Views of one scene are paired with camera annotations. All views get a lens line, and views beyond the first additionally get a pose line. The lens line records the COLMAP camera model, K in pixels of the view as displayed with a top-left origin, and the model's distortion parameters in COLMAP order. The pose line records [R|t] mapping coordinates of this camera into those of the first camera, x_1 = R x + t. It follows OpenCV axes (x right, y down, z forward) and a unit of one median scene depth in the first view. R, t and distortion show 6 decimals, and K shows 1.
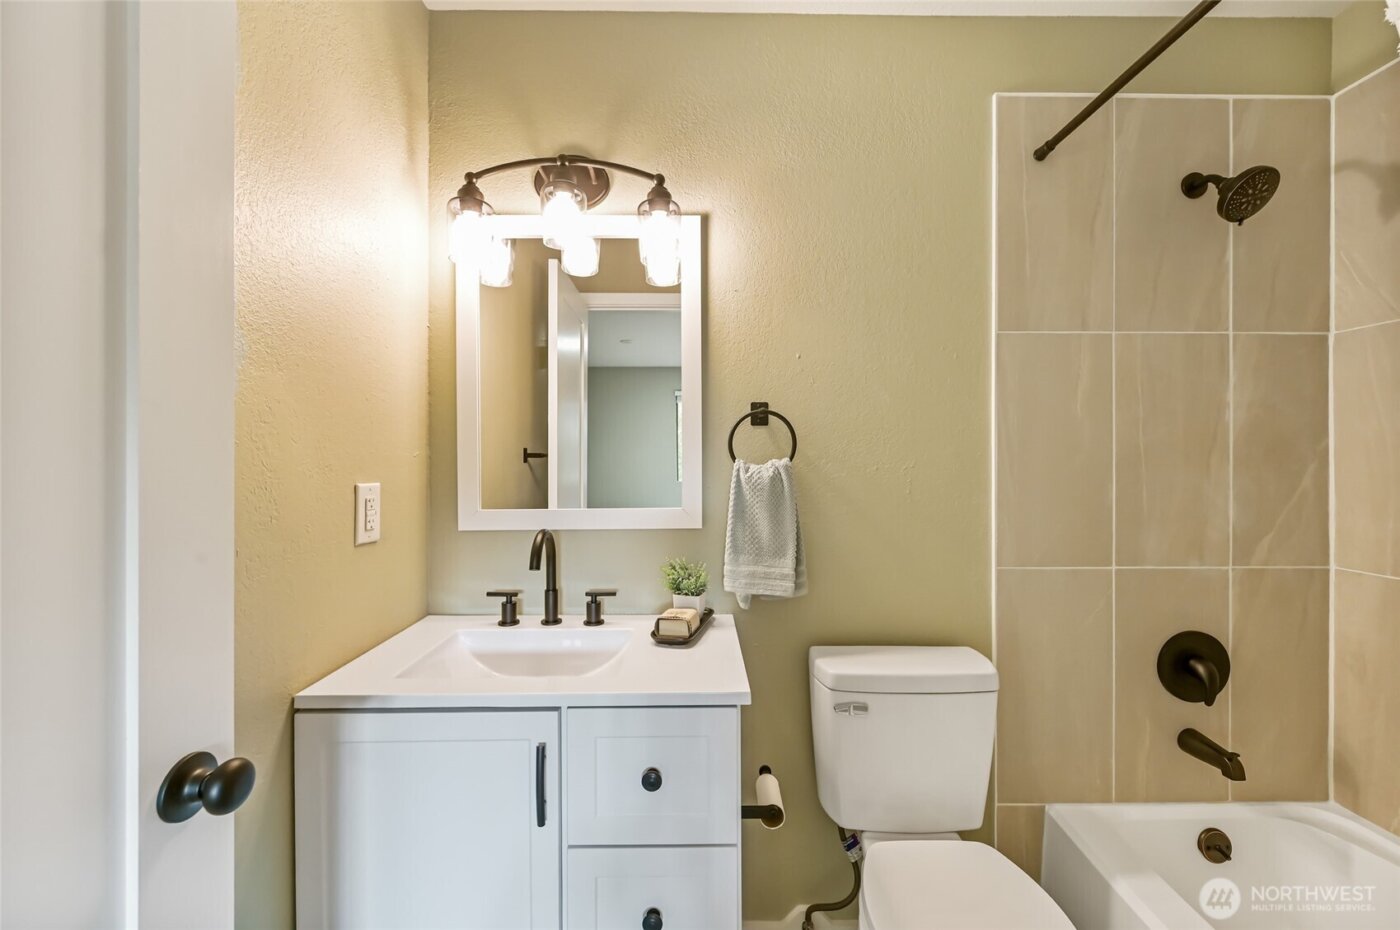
lens RADIAL K [[555.8, 0, 702.7], [0, 555.8, 462.3], [0, 0, 1]] dist [0.000220, 0.000106]
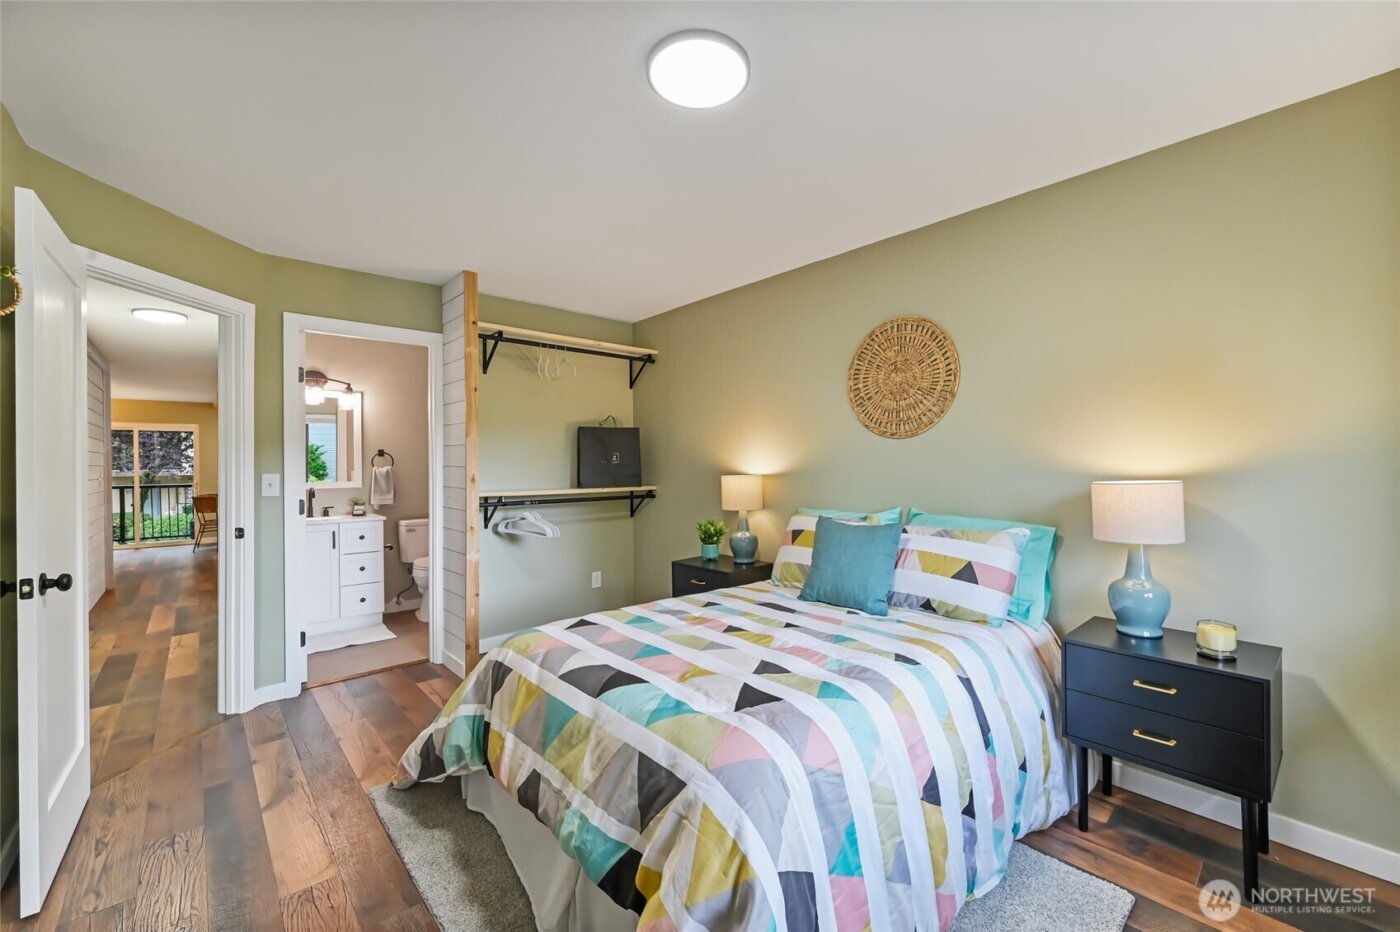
lens RADIAL K [[589.4, 0, 700.0], [0, 589.4, 466.0], [0, 0, 1]] dist [0.000251, 0.000130]
pose [[0.768945, -0.004358, 0.639300, -0.736103], [0.001617, 0.999987, 0.004872, -0.024287], [-0.639313, -0.002712, 0.768942, -3.158306]]
